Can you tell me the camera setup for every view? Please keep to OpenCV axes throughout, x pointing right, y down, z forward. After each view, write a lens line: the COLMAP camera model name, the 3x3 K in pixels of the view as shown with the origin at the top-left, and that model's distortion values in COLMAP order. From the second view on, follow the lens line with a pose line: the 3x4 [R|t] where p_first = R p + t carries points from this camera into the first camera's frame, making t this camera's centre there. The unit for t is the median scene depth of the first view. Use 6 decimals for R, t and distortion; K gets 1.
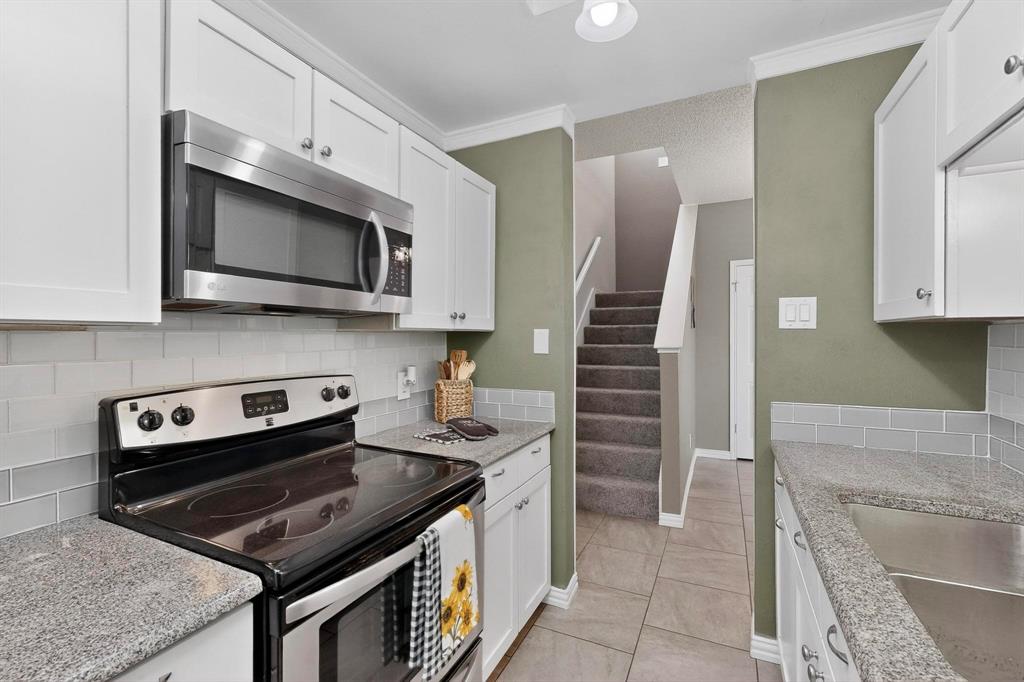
lens RADIAL K [[445.6, 0, 511.2], [0, 445.6, 339.1], [0, 0, 1]] dist [0.000304, -0.000289]
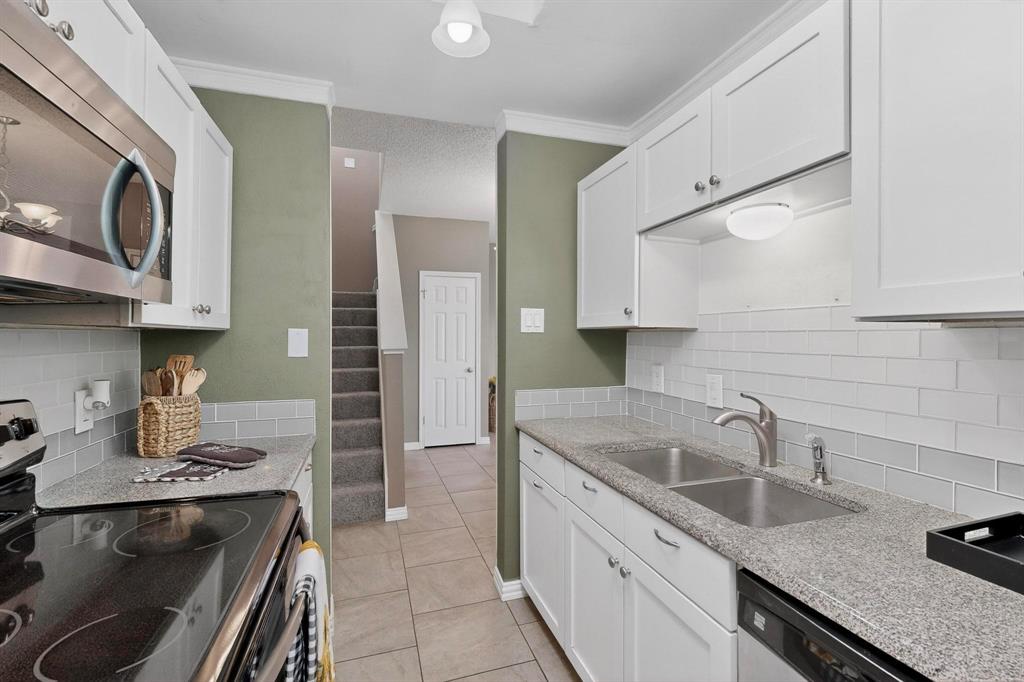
lens RADIAL K [[444.4, 0, 512.0], [0, 444.4, 341.0], [0, 0, 1]] dist [0.002765, 0.000035]
pose [[0.722862, 0.000466, 0.690992, -0.240749], [-0.000741, 1.000000, 0.000100, 0.000893], [-0.690992, -0.000584, 0.722862, 0.087575]]
